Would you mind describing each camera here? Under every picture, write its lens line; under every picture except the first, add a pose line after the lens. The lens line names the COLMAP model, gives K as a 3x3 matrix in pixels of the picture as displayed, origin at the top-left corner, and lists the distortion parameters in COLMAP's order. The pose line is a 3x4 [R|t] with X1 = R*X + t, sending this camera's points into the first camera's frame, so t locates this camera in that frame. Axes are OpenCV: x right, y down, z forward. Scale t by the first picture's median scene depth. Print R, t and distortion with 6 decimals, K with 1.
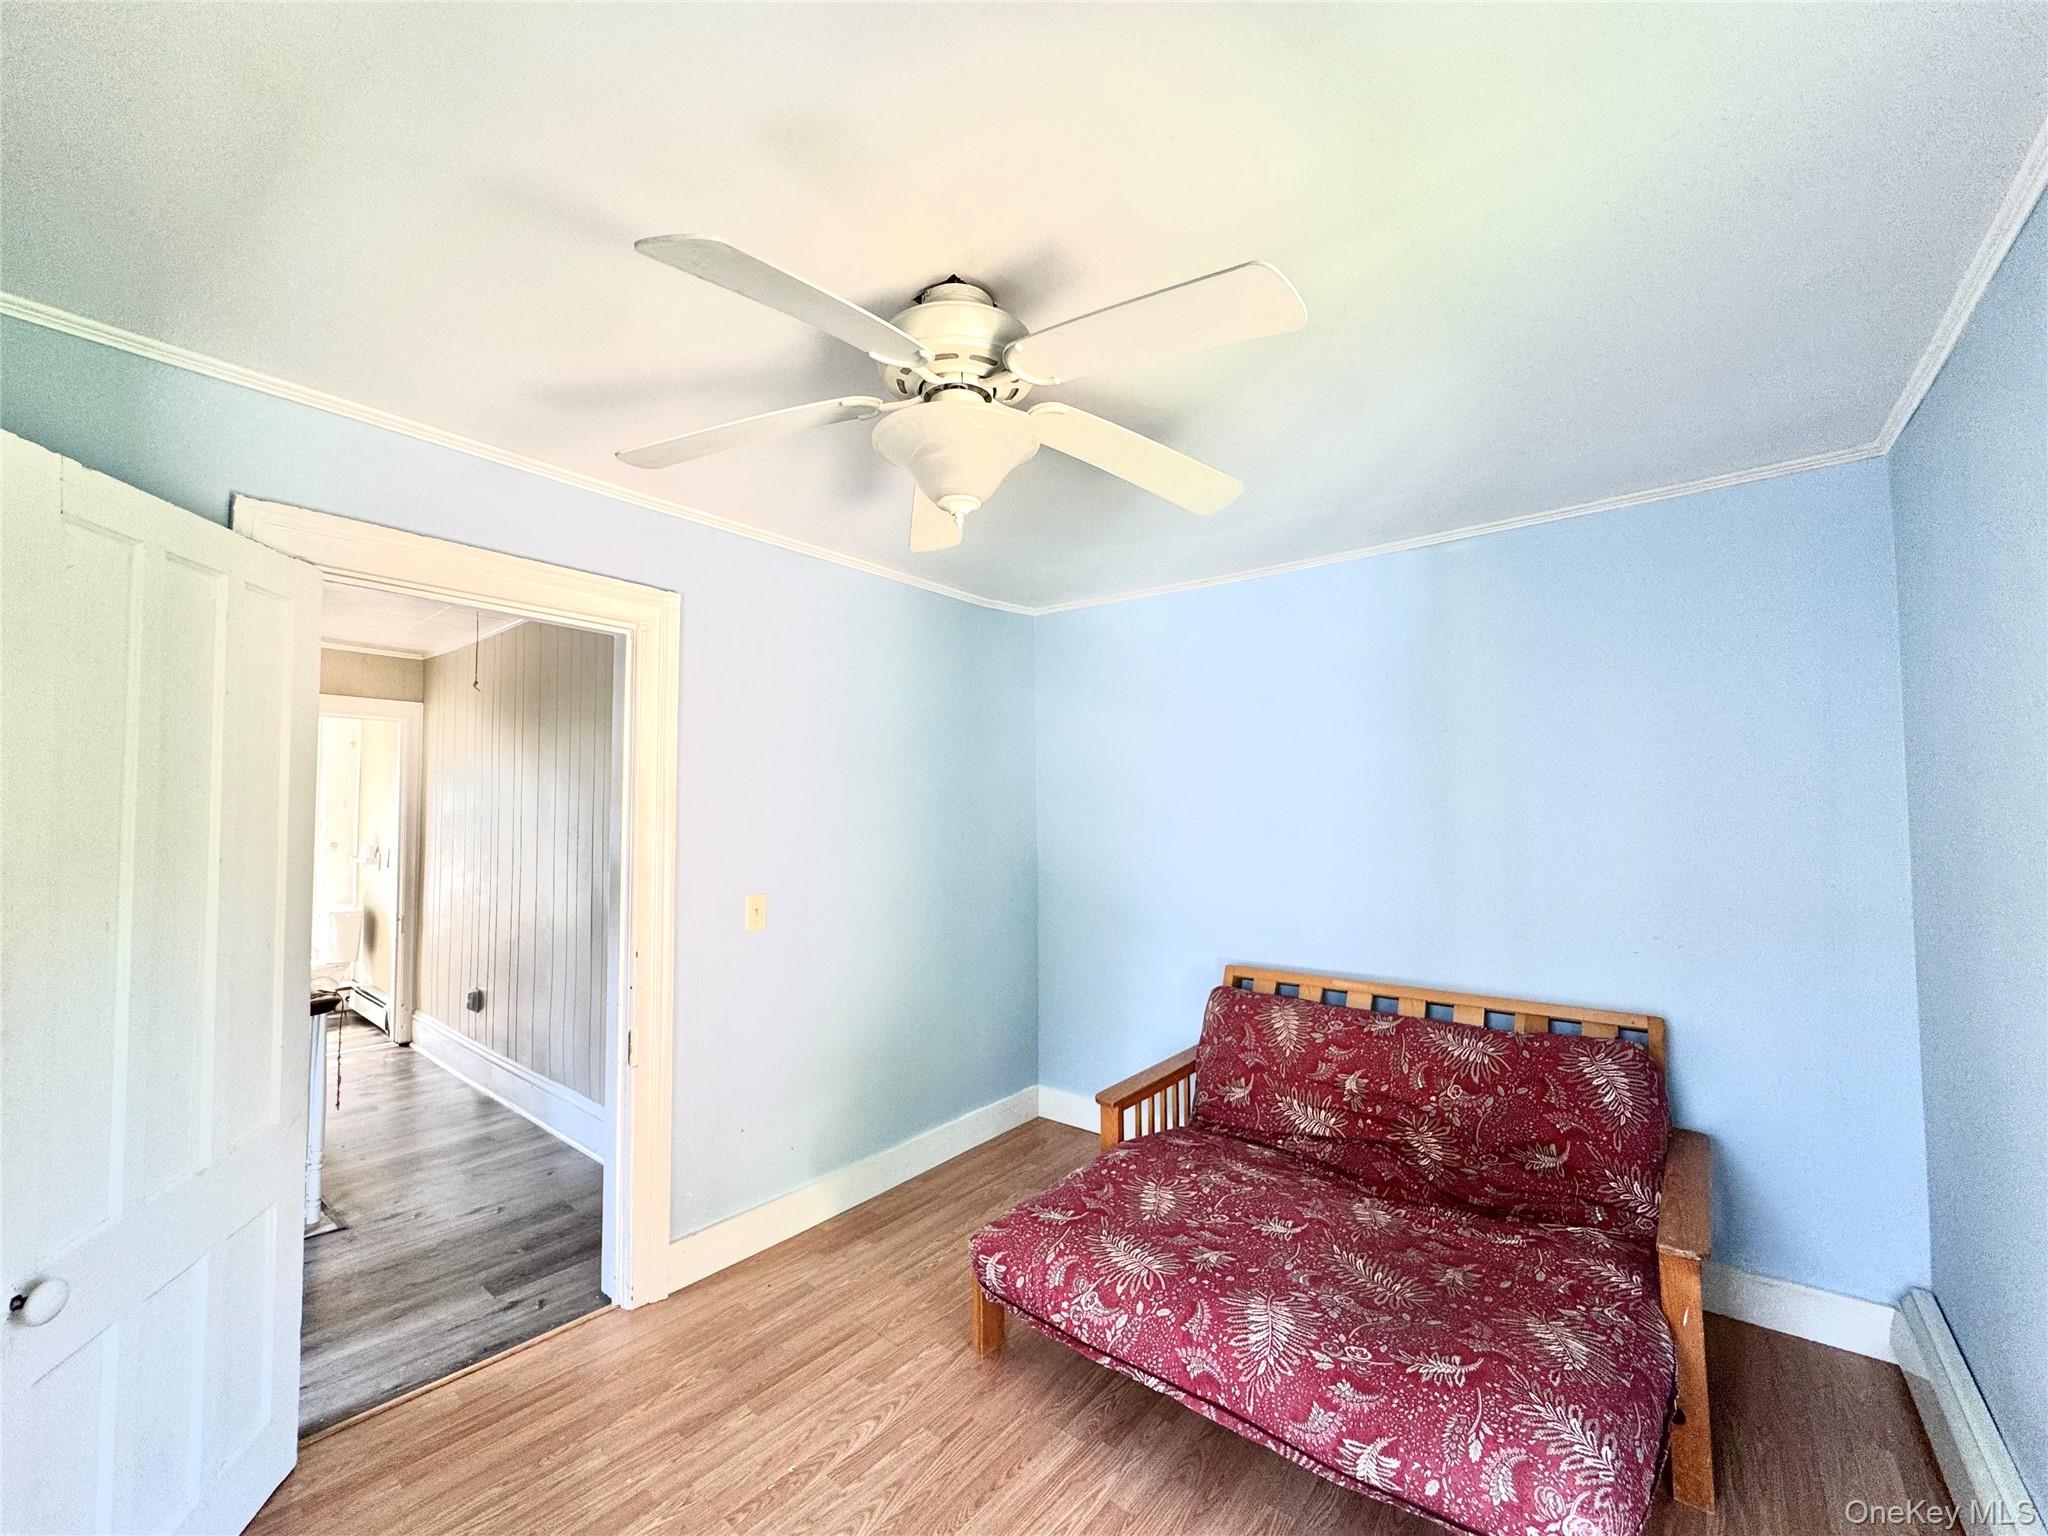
lens RADIAL K [[819.6, 0, 1022.6], [0, 819.6, 773.5], [0, 0, 1]] dist [-0.002285, -0.000451]
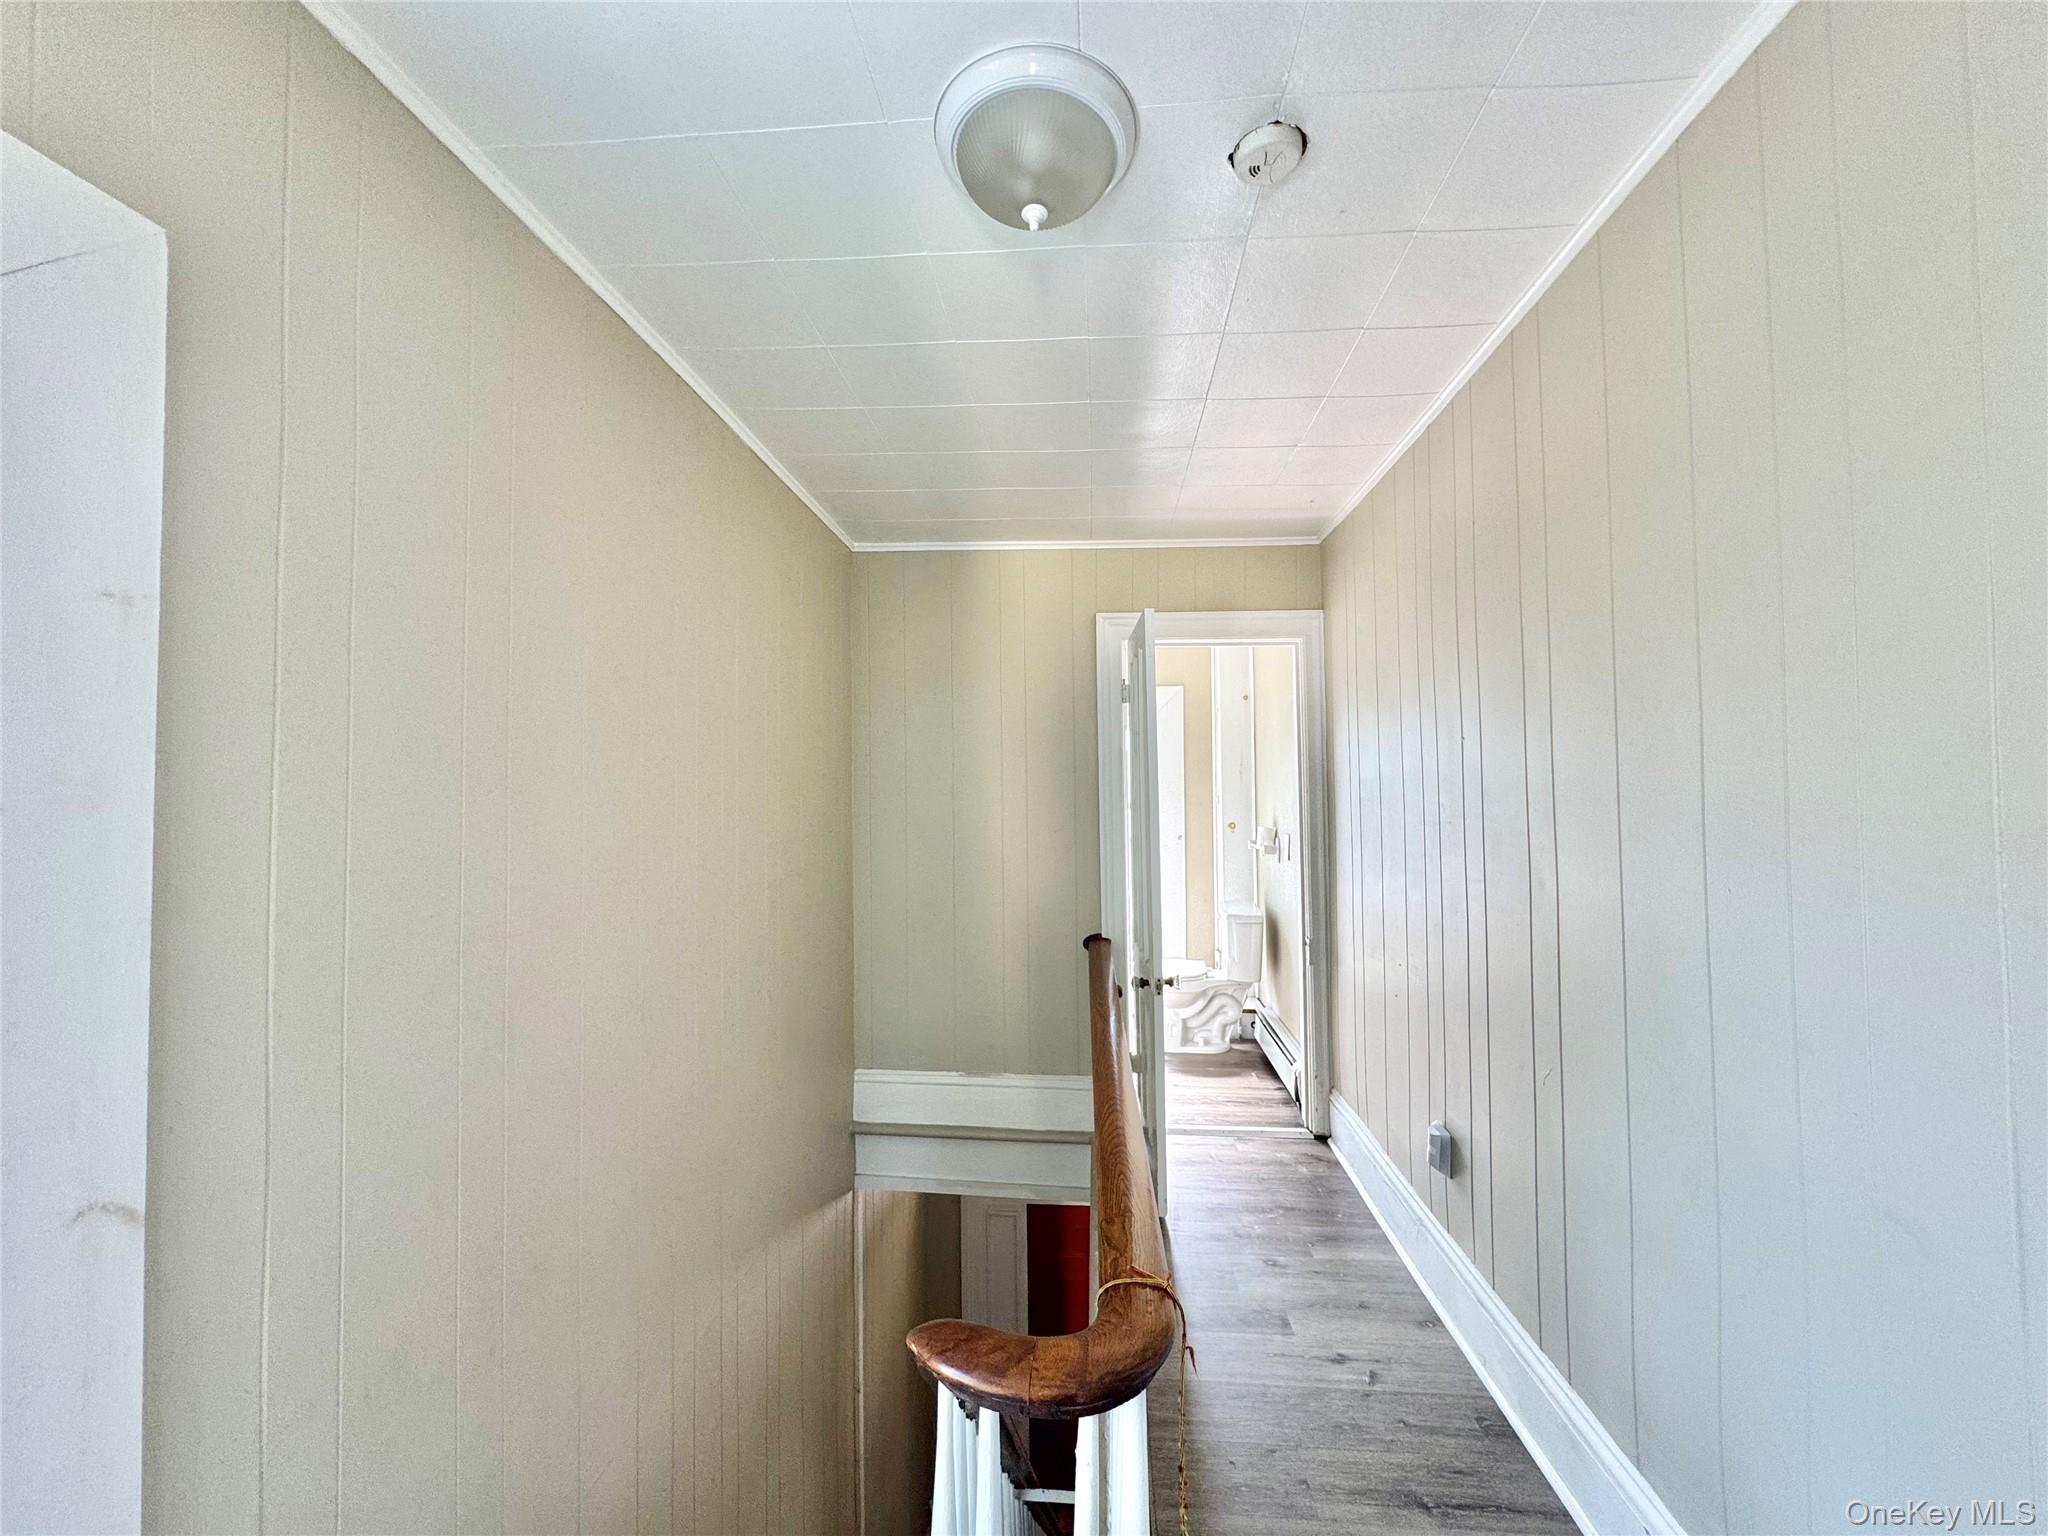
lens RADIAL K [[819.6, 0, 1026.3], [0, 819.6, 775.4], [0, 0, 1]] dist [-0.002285, -0.000451]
pose [[0.566245, -0.019361, -0.824010, -0.571985], [0.046521, 0.998881, 0.008498, 0.043383], [0.822923, -0.043146, 0.566512, 0.744965]]
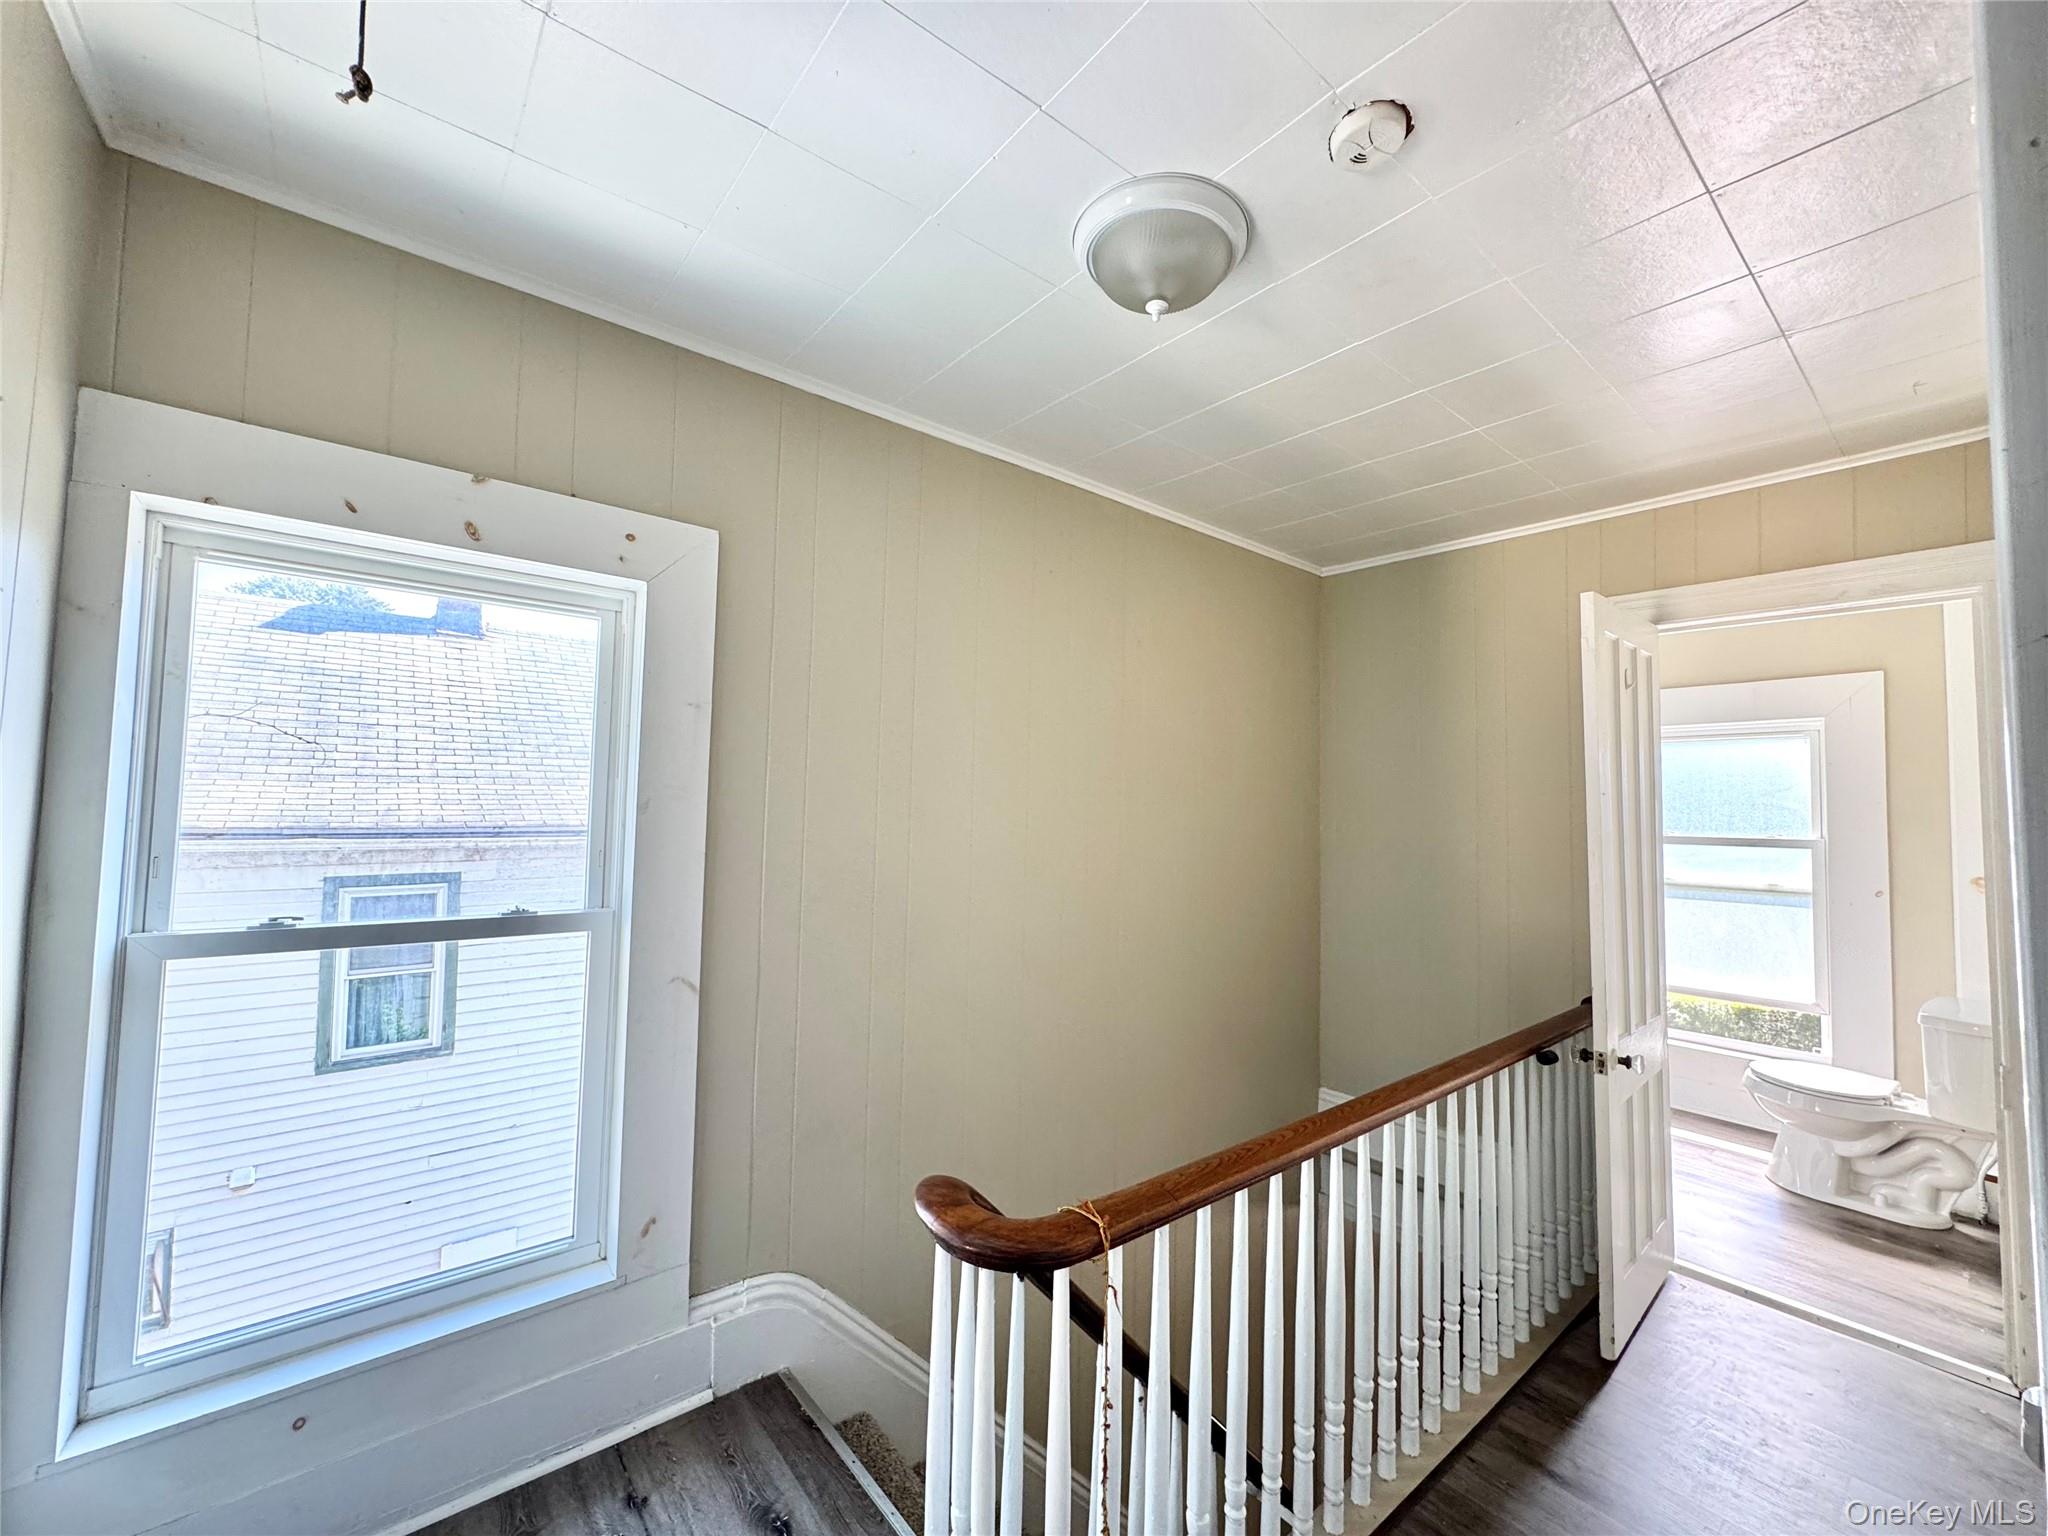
lens RADIAL K [[819.6, 0, 1021.9], [0, 819.6, 771.5], [0, 0, 1]] dist [-0.002285, -0.000451]
pose [[-0.211240, -0.049753, -0.976167, -0.424712], [0.026521, 0.998044, -0.056607, 0.062485], [0.977074, -0.037847, -0.209508, 1.020099]]
